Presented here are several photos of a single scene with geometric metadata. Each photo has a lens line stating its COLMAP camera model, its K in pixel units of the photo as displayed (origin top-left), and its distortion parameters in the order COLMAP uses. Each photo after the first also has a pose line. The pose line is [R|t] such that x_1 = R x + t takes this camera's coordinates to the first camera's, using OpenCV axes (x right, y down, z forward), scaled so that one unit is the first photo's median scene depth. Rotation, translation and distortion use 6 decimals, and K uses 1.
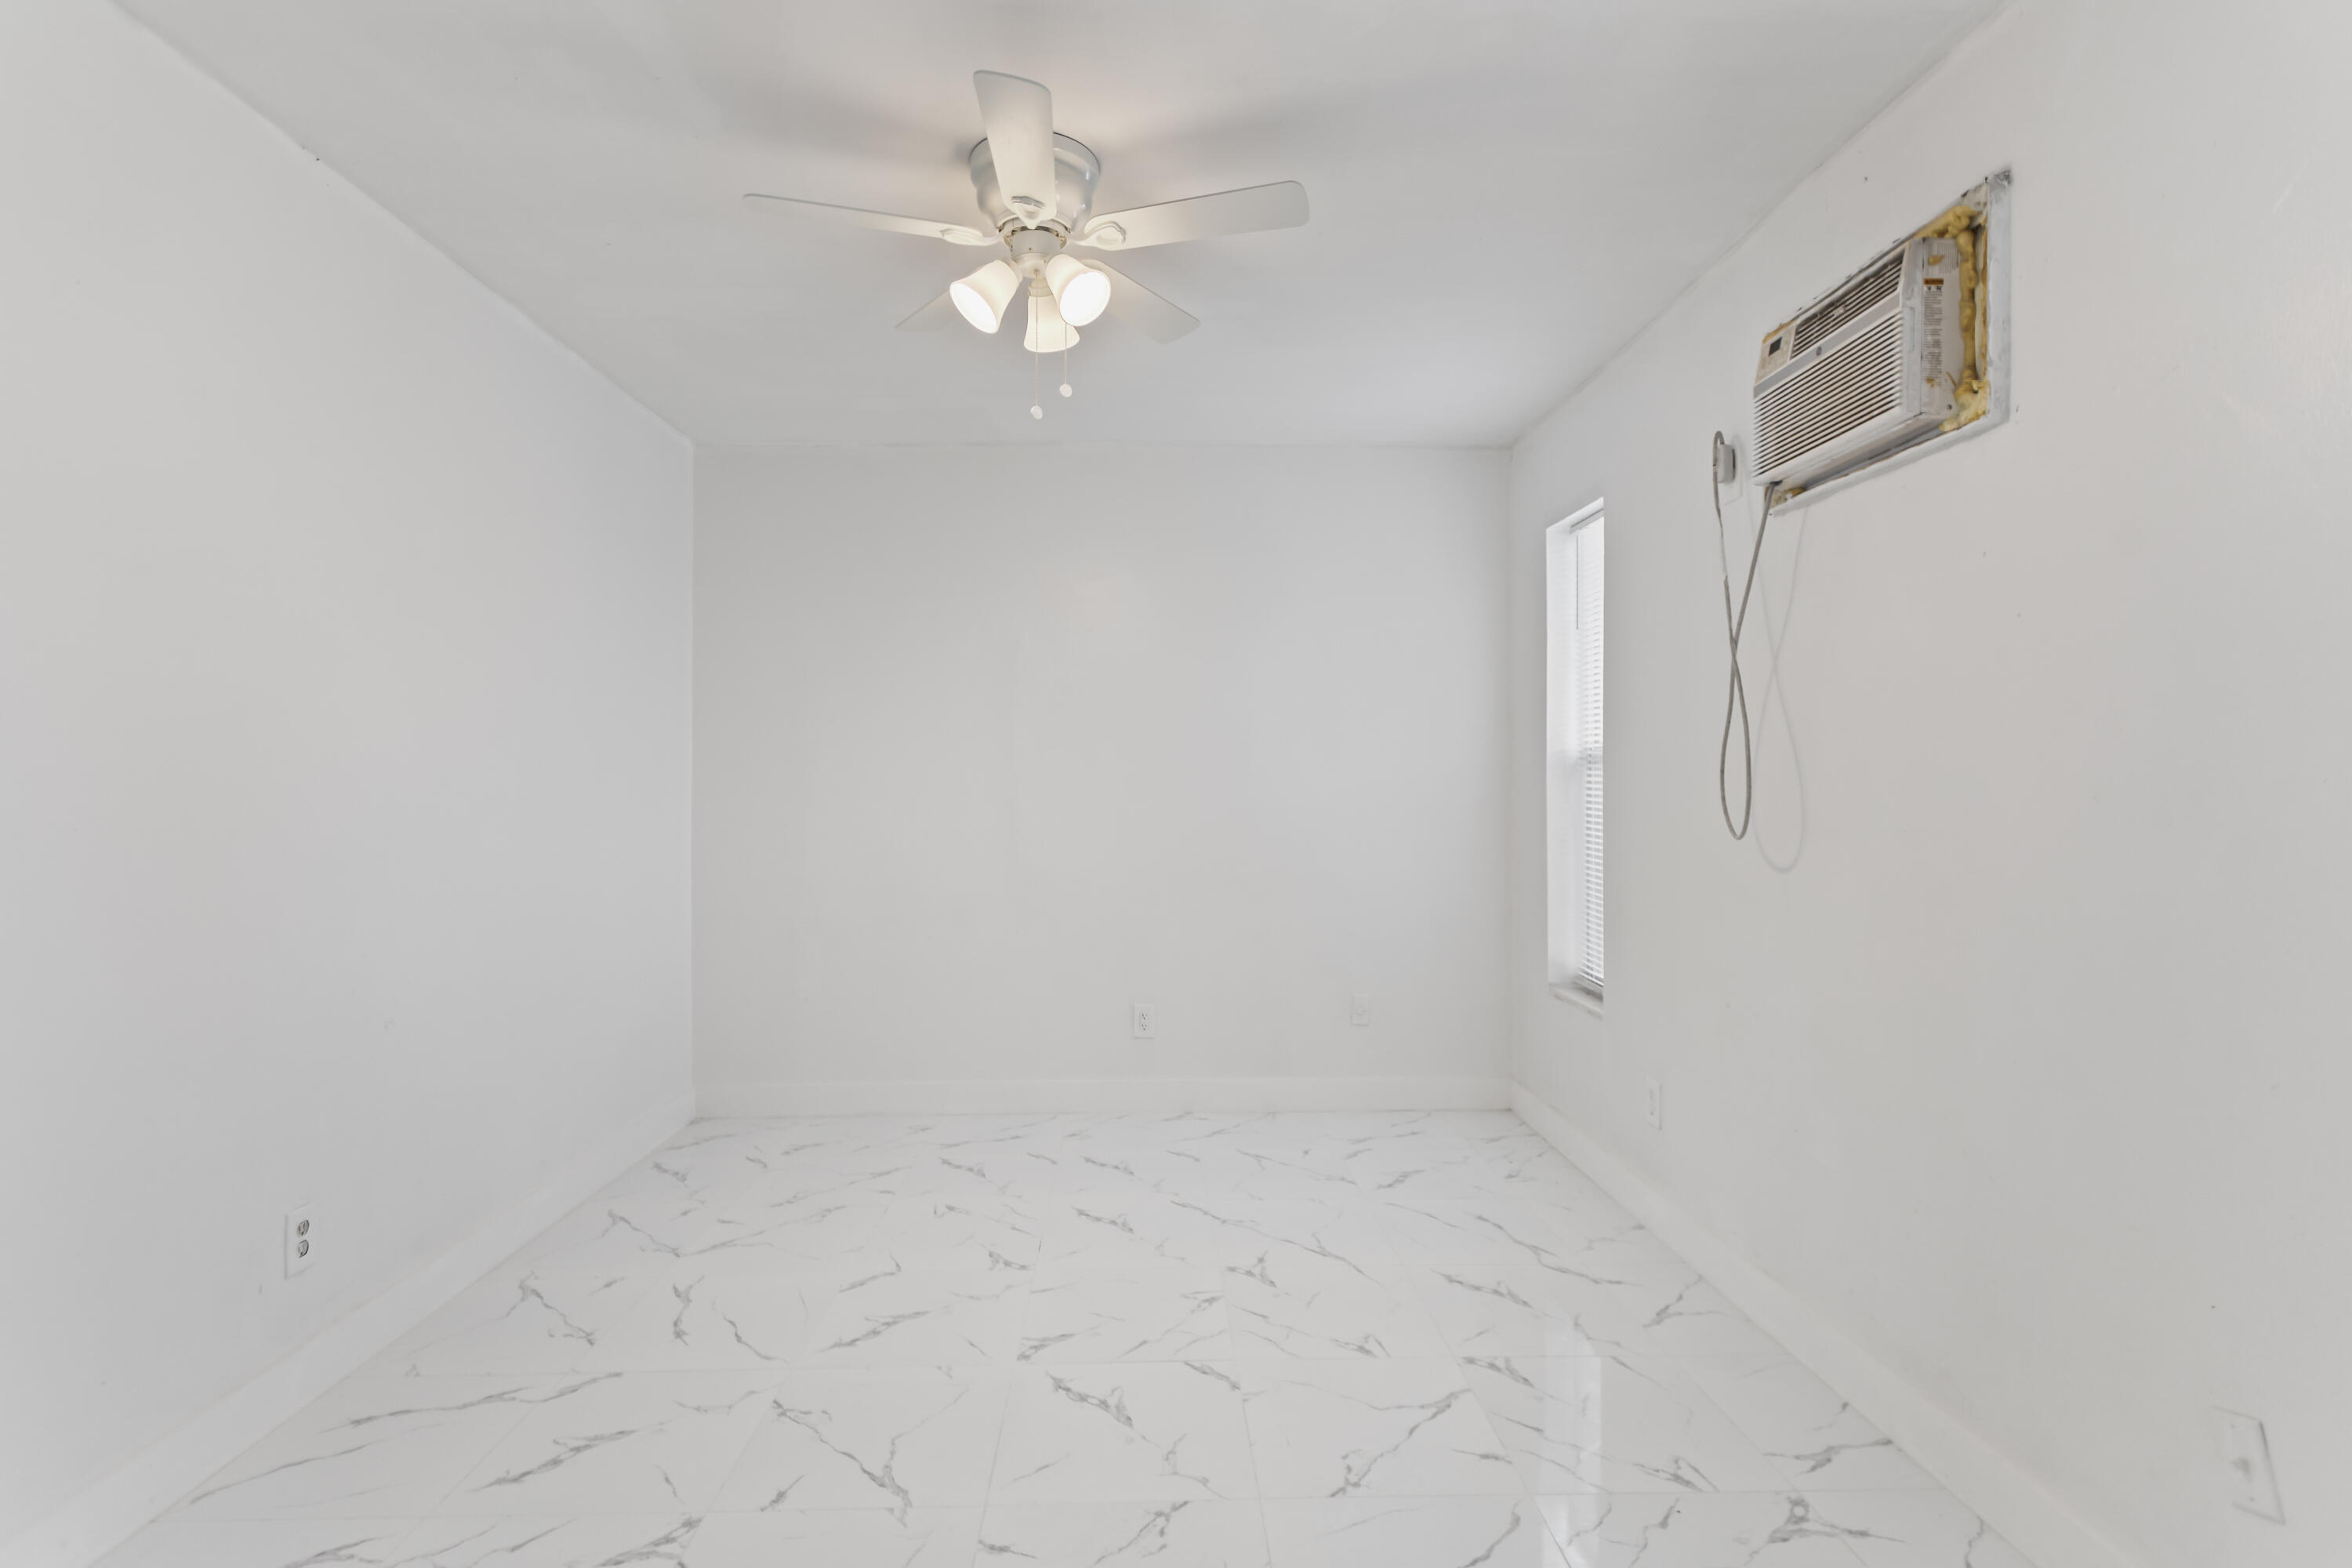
lens RADIAL K [[1141.4, 0, 1170.4], [0, 1141.4, 781.8], [0, 0, 1]] dist [0.001652, -0.000229]
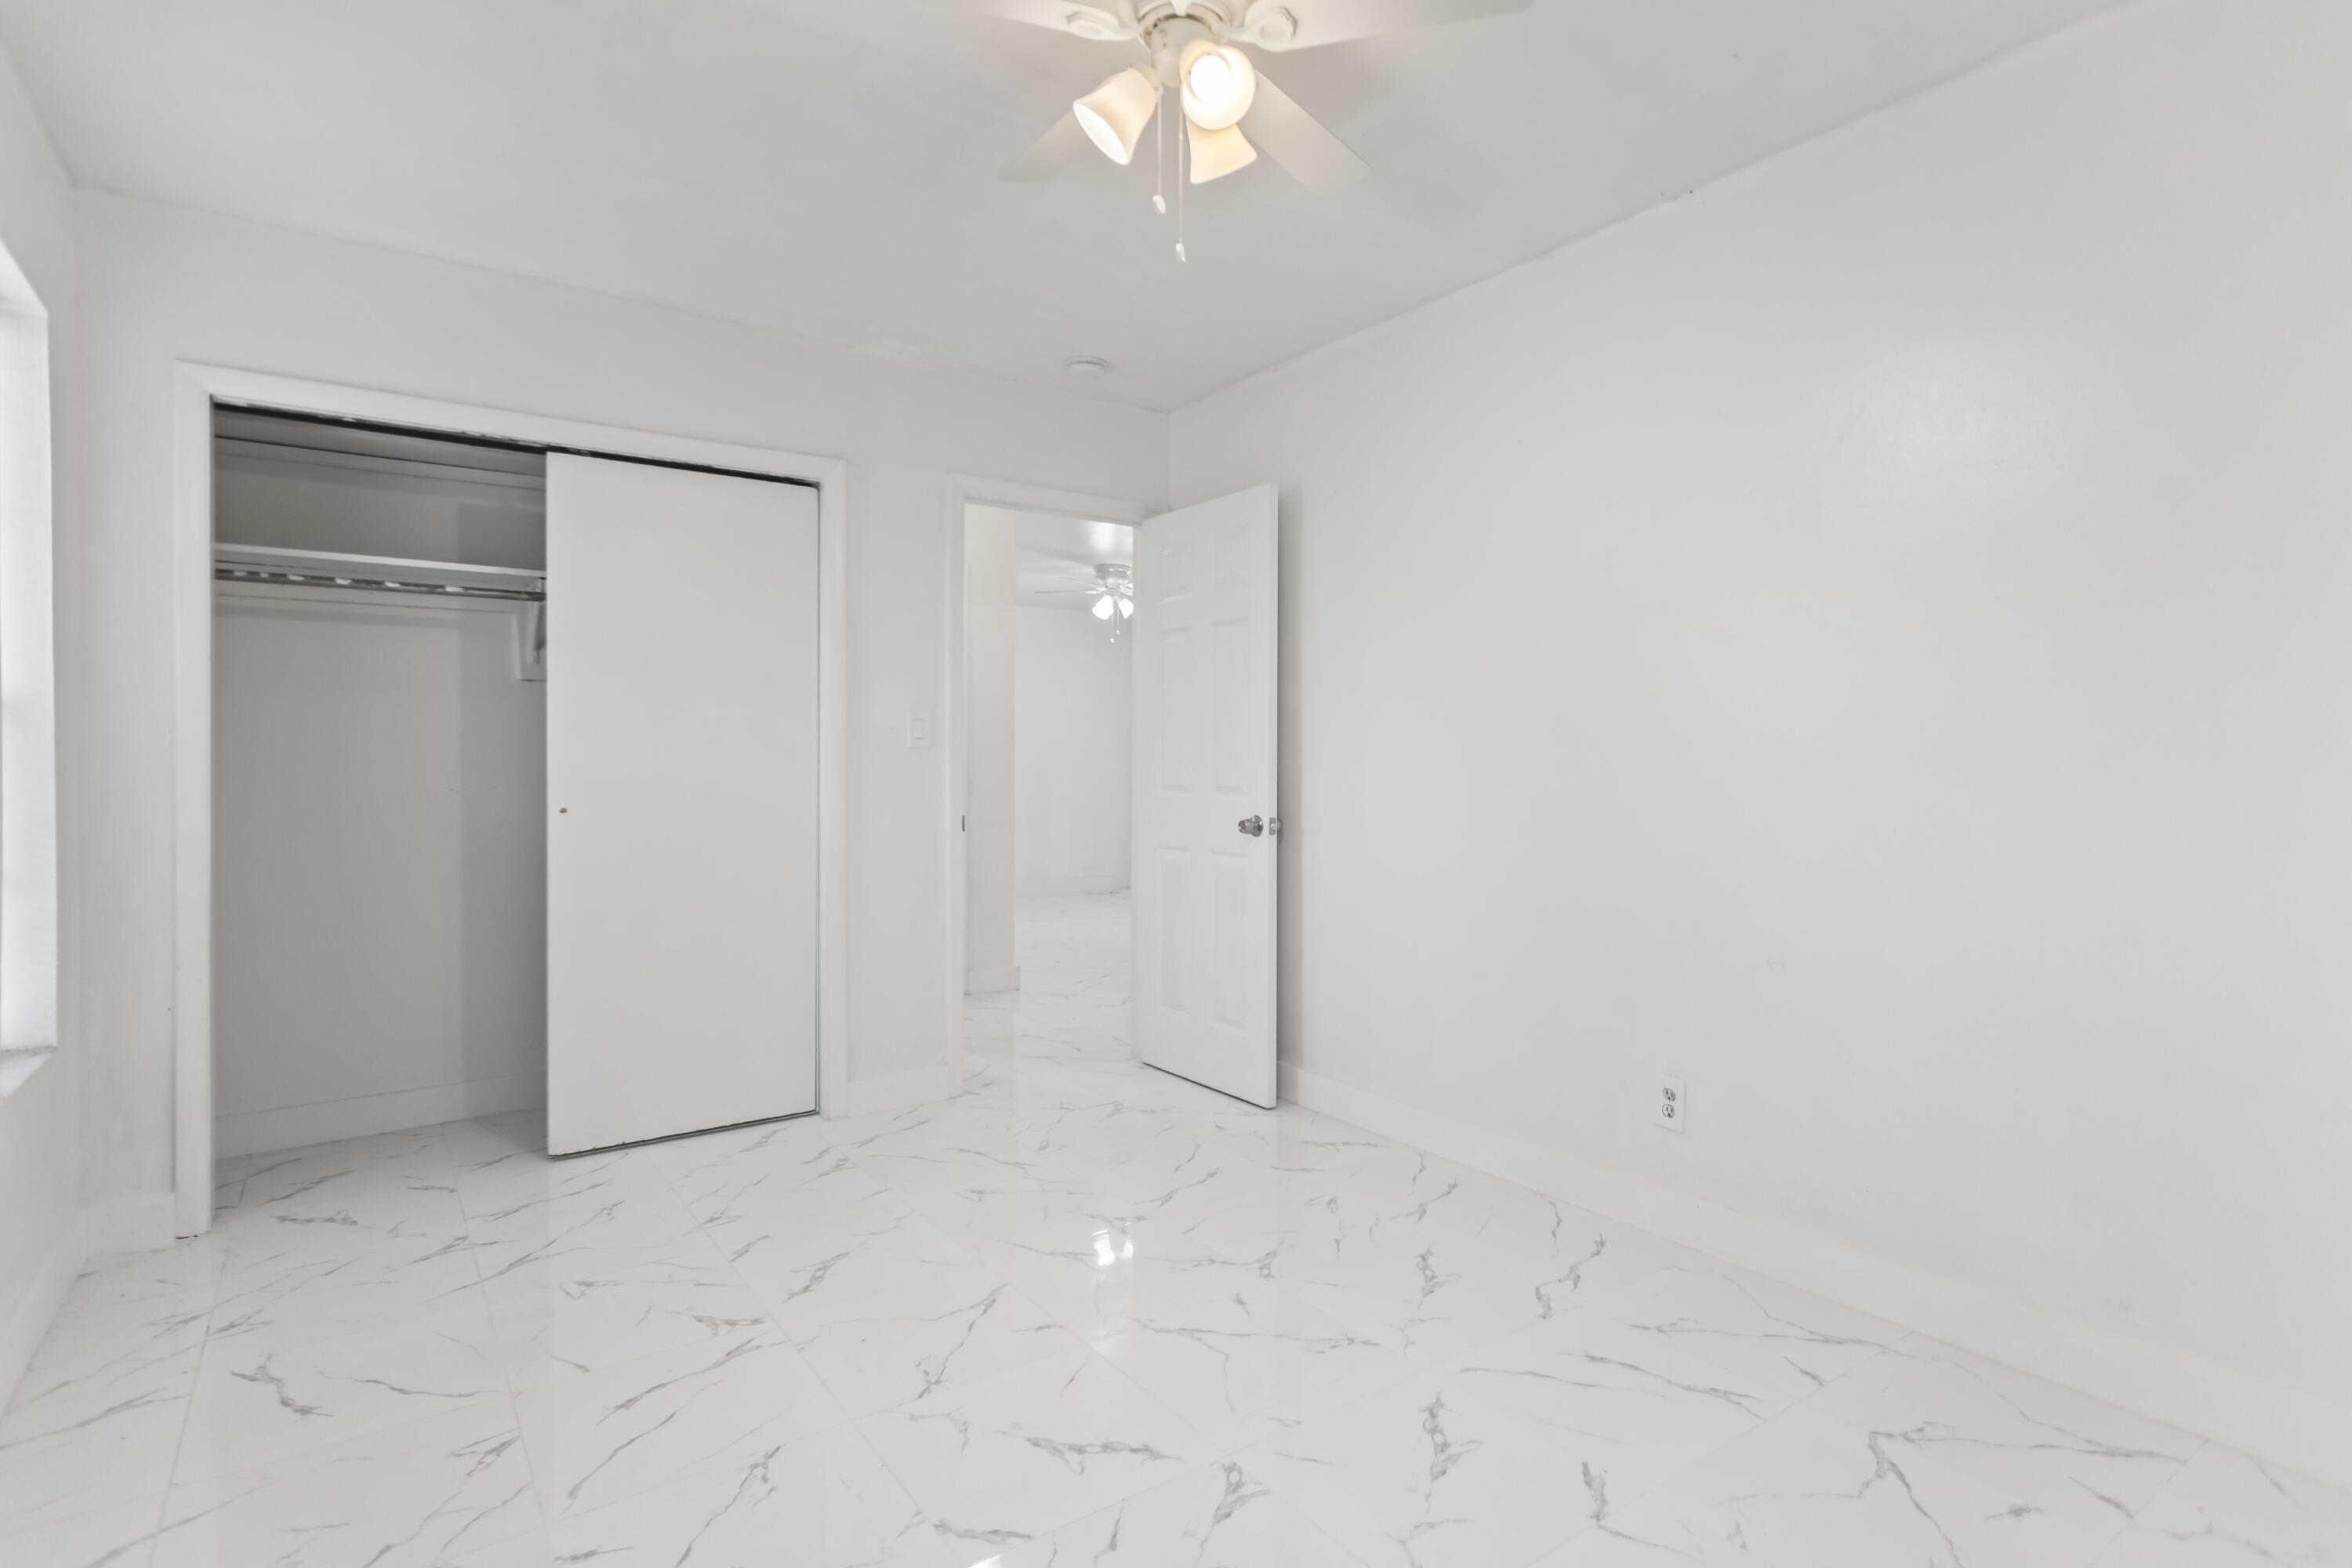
lens RADIAL K [[1145.1, 0, 1185.6], [0, 1145.1, 799.6], [0, 0, 1]] dist [-0.001132, 0.007156]
pose [[-0.832031, 0.024122, -0.554204, 0.321078], [0.007052, 0.999433, 0.032915, 0.036653], [0.554684, 0.023478, -0.831730, 1.676911]]
